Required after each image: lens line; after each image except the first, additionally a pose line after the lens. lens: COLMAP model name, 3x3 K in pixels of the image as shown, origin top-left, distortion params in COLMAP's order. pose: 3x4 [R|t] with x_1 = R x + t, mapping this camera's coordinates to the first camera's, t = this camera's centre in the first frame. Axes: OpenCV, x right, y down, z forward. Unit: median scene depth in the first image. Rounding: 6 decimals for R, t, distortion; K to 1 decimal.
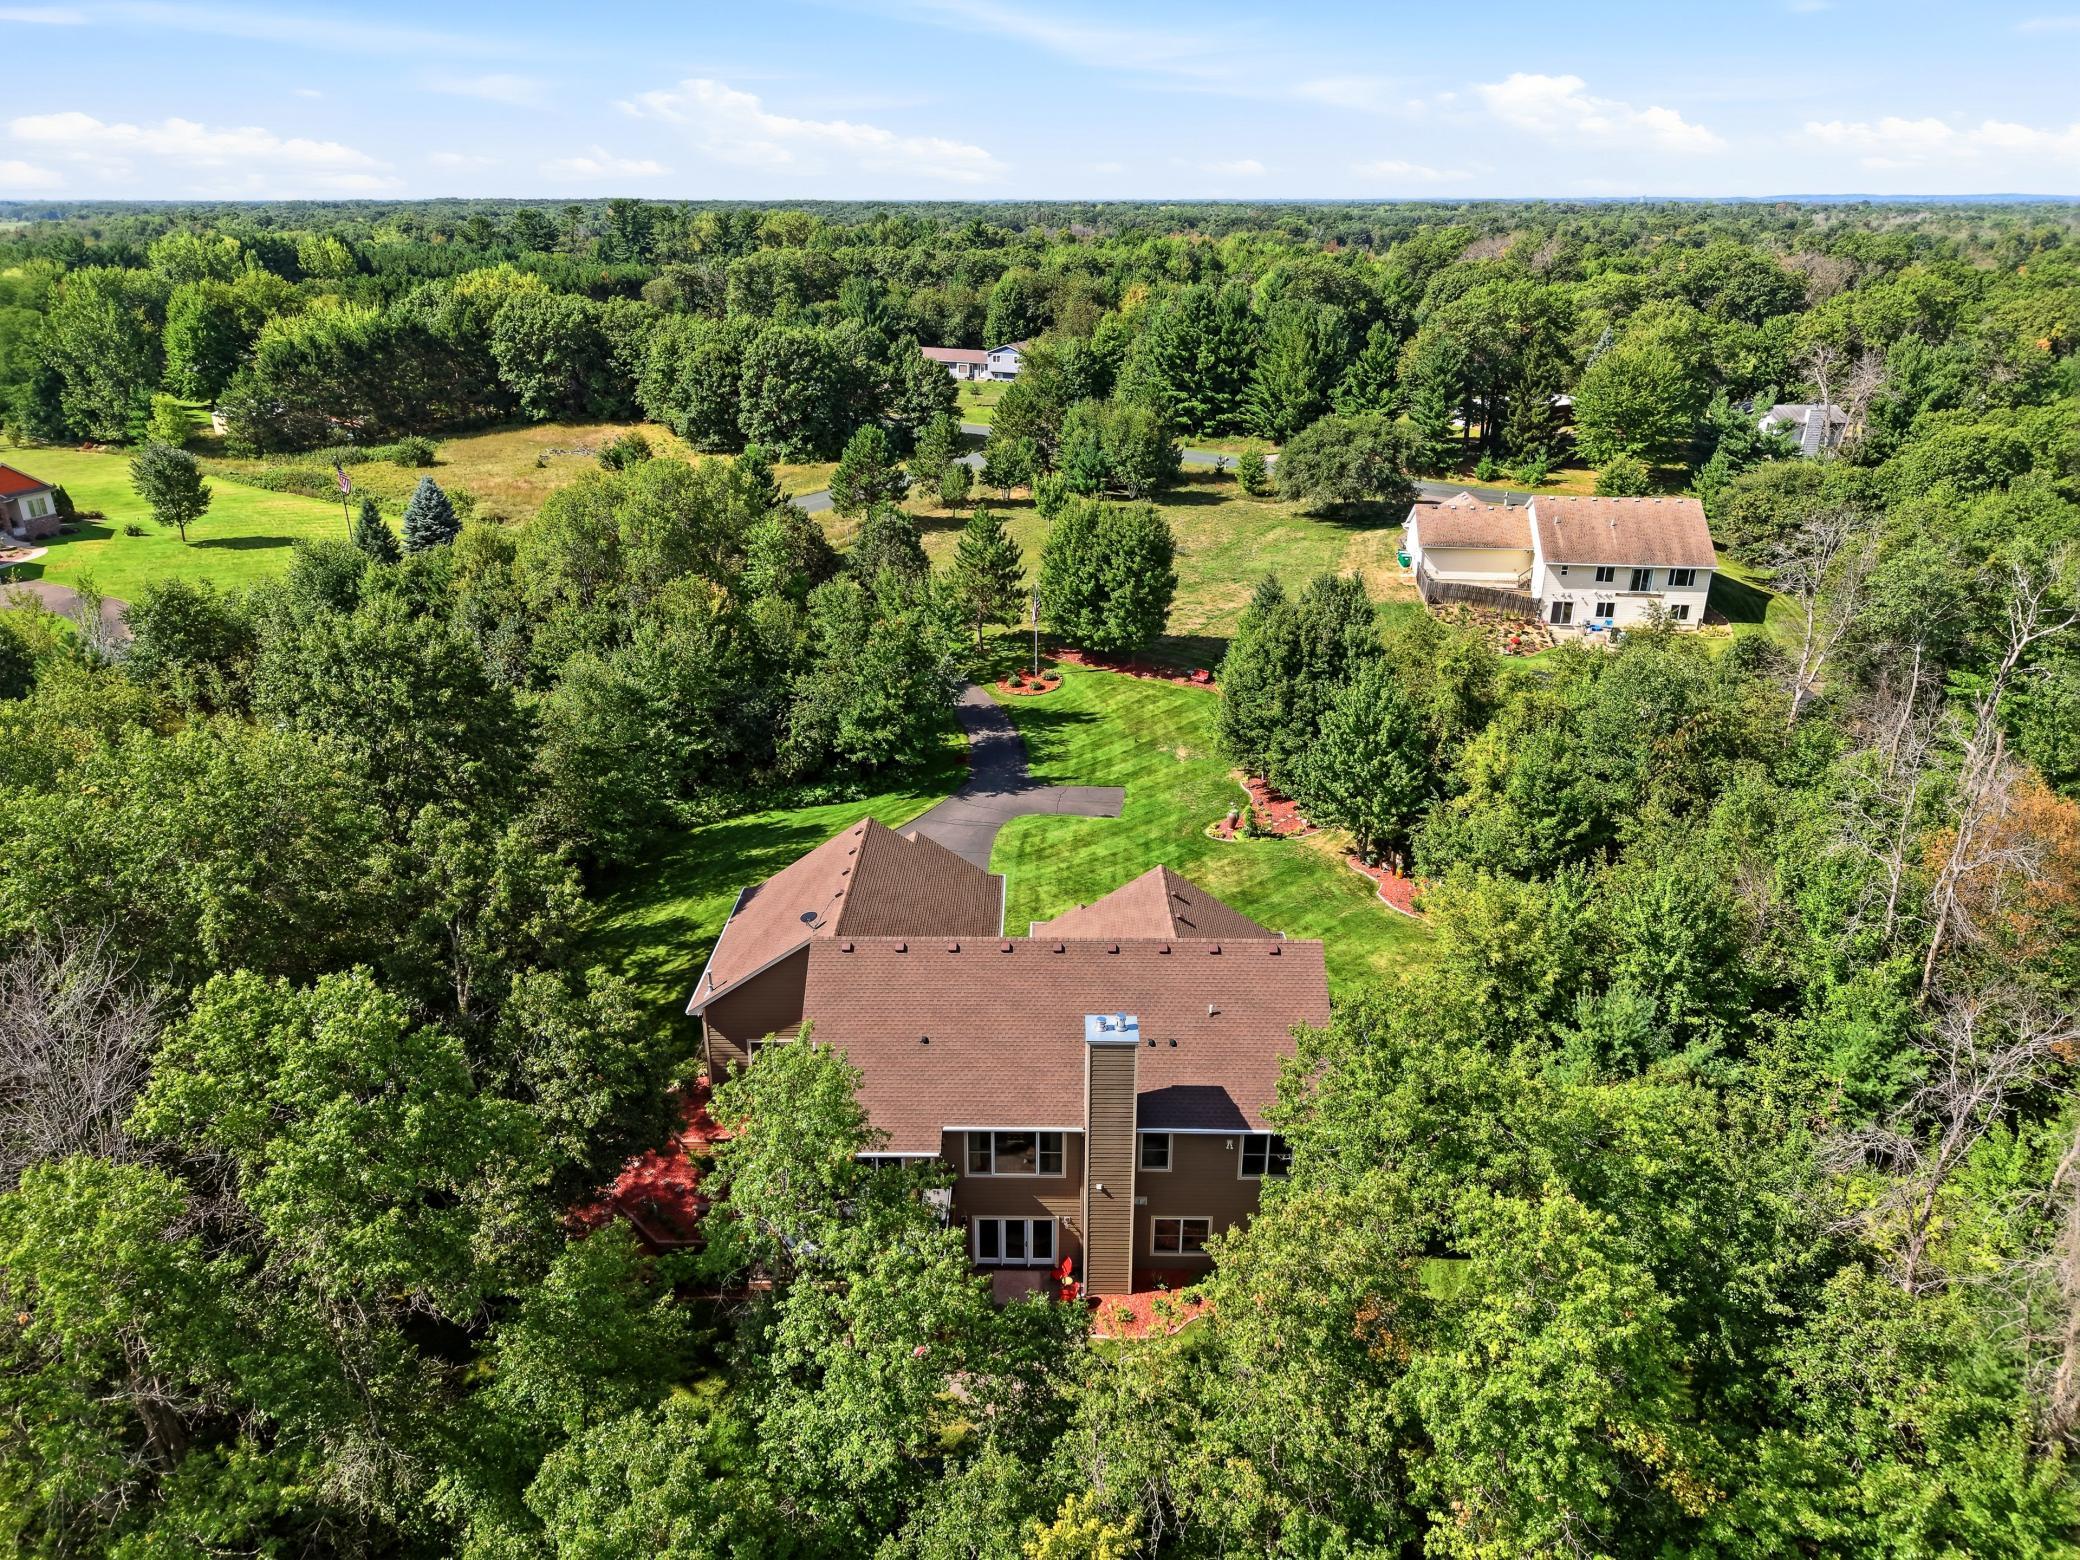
lens RADIAL K [[1381.7, 0, 1040.0], [0, 1381.7, 780.0], [0, 0, 1]] dist [-0.003280, 0.003812]
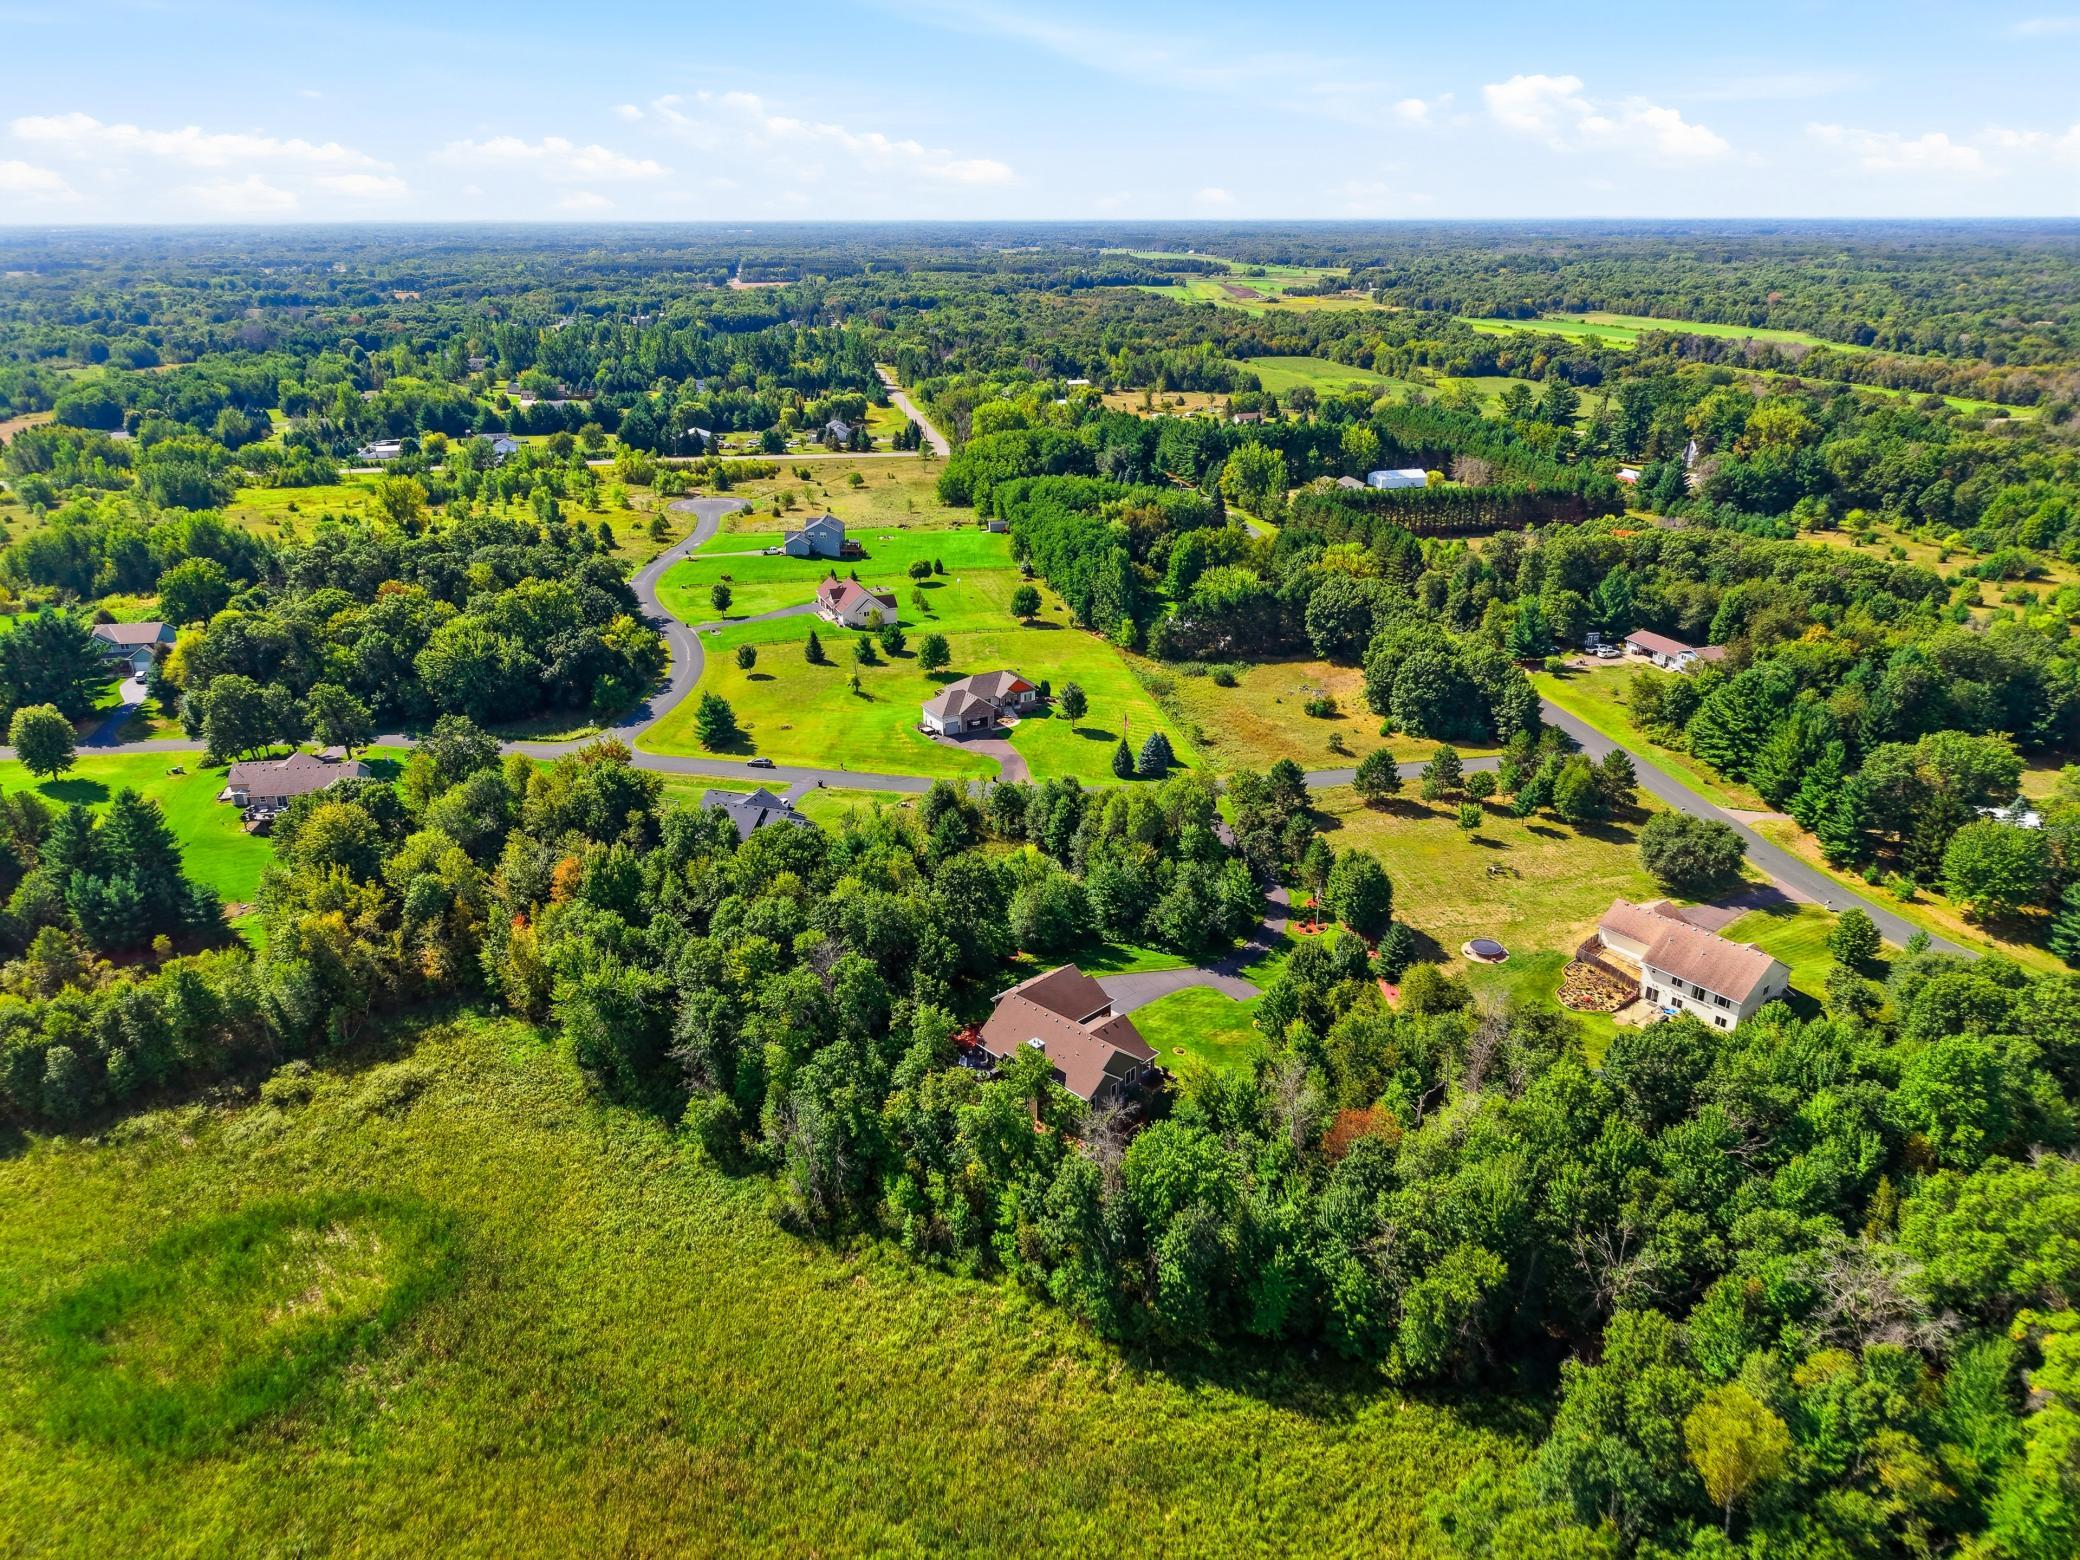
lens RADIAL K [[1385.5, 0, 1035.9], [0, 1385.5, 778.7], [0, 0, 1]] dist [0.042977, -0.047982]
pose [[0.694703, 0.266936, -0.667932, 0.615646], [-0.268744, 0.957666, 0.103212, -0.231145], [0.667207, 0.107801, 0.737031, -0.478348]]
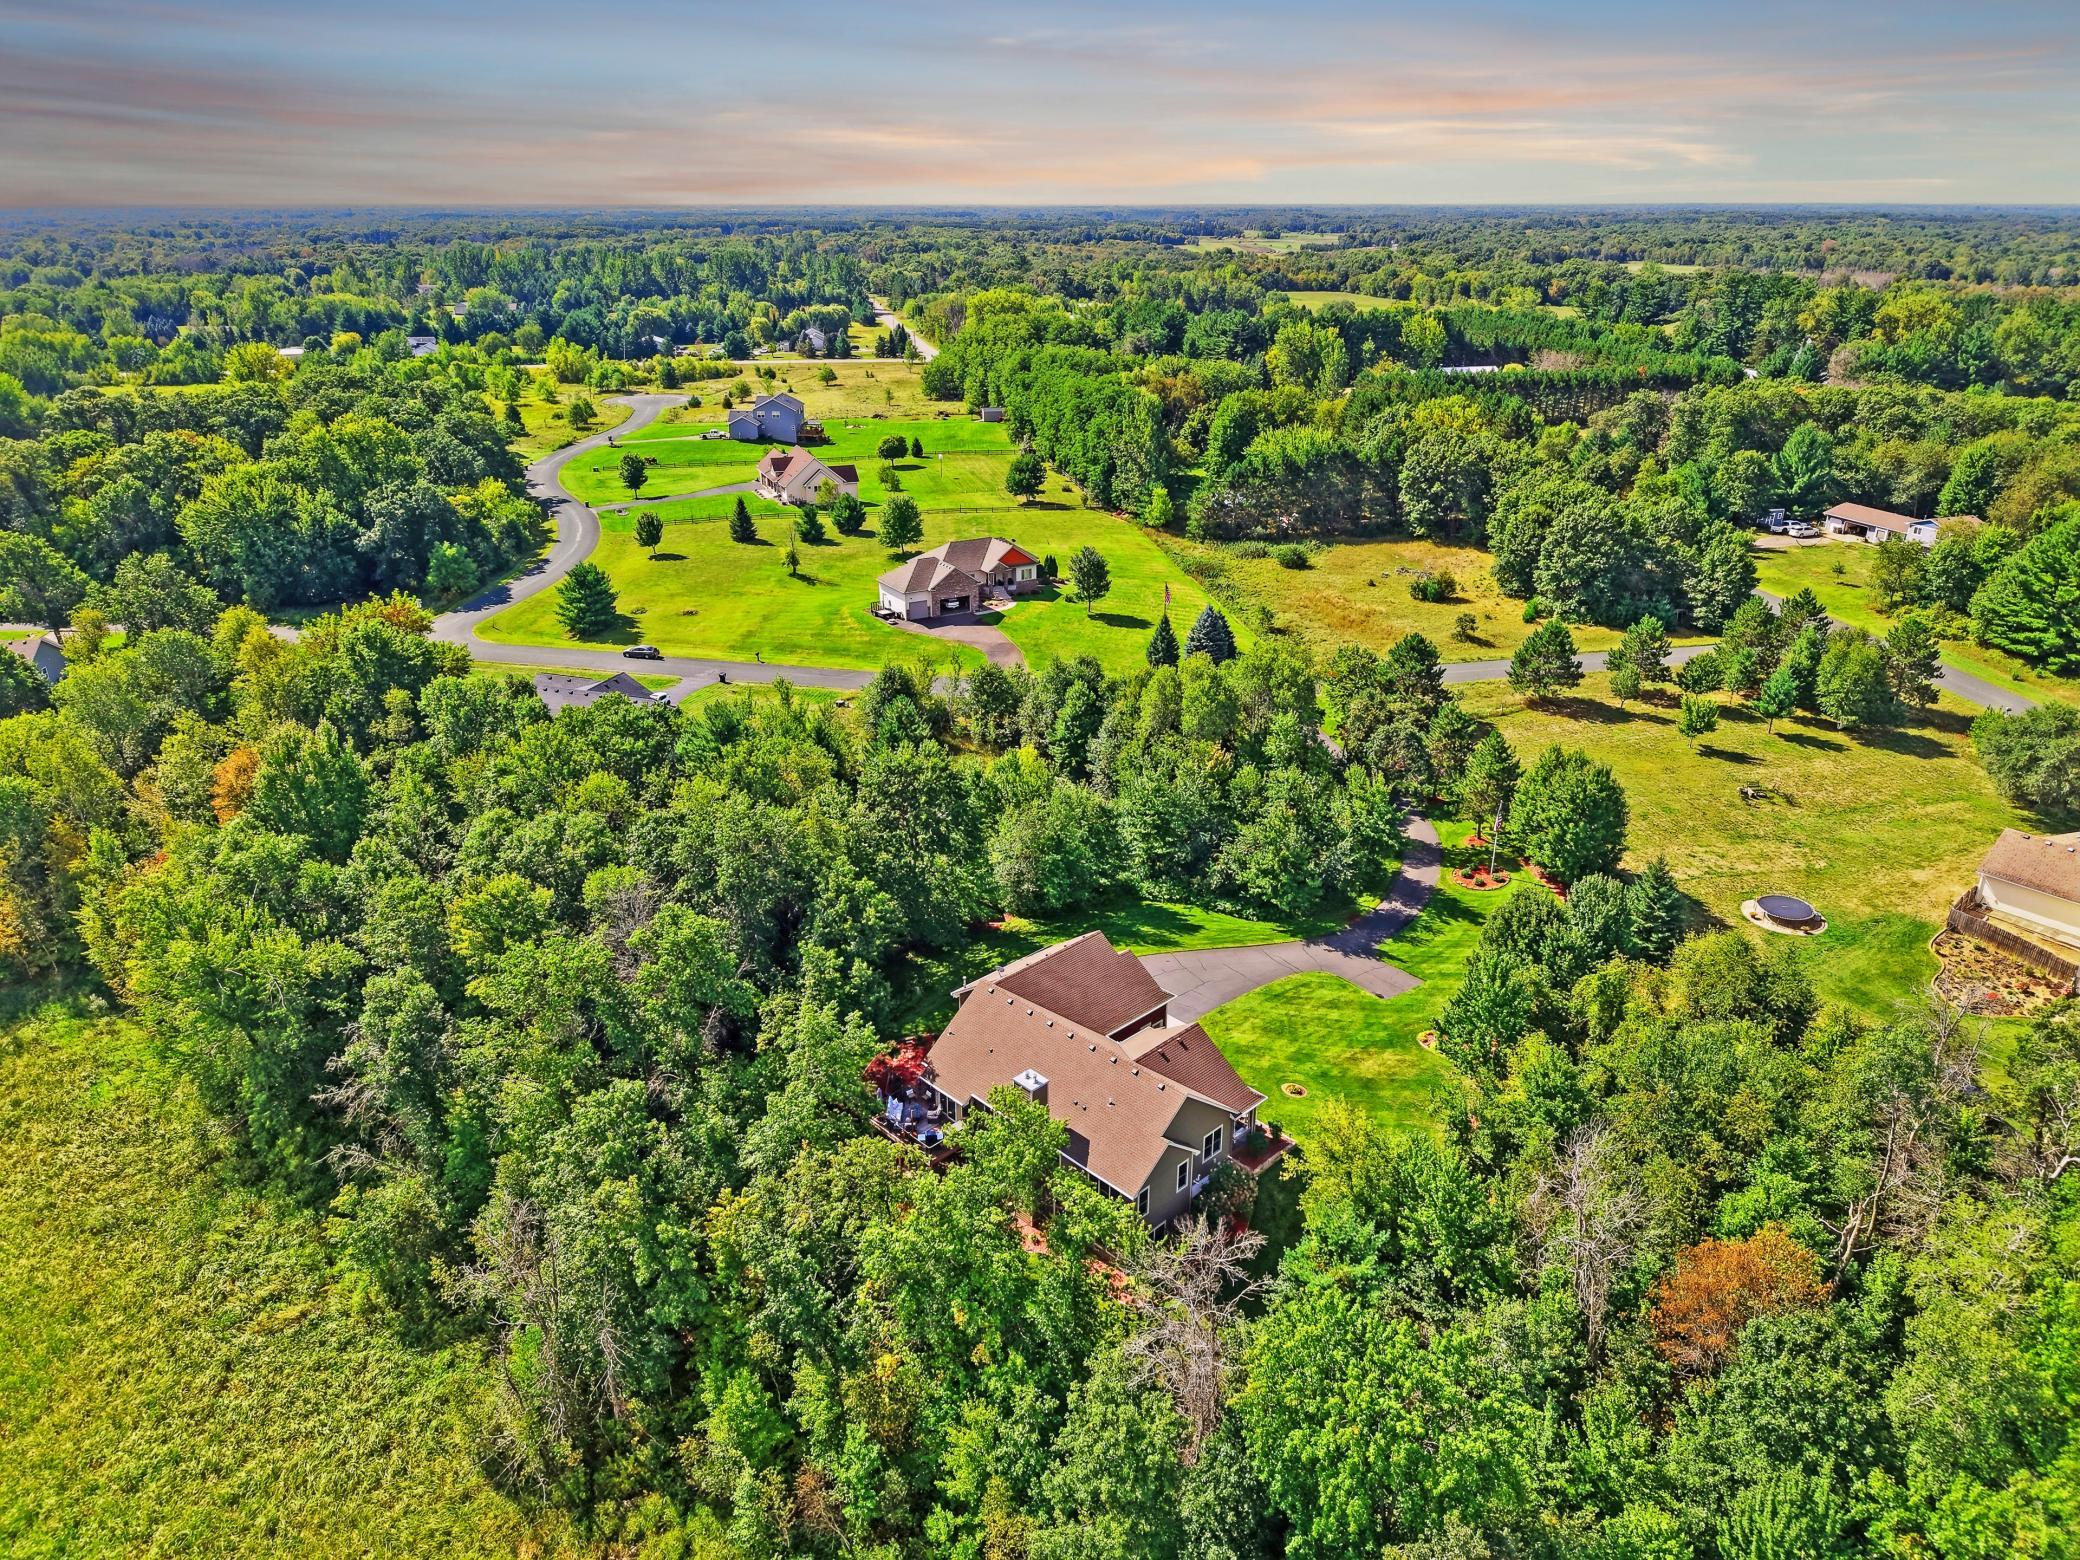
lens RADIAL K [[1381.7, 0, 1040.0], [0, 1381.7, 780.0], [0, 0, 1]] dist [-0.003280, 0.003812]
pose [[0.693637, 0.274834, -0.665833, 0.316899], [-0.273379, 0.955635, 0.109659, -0.111154], [0.666432, 0.105961, 0.737998, -0.114736]]
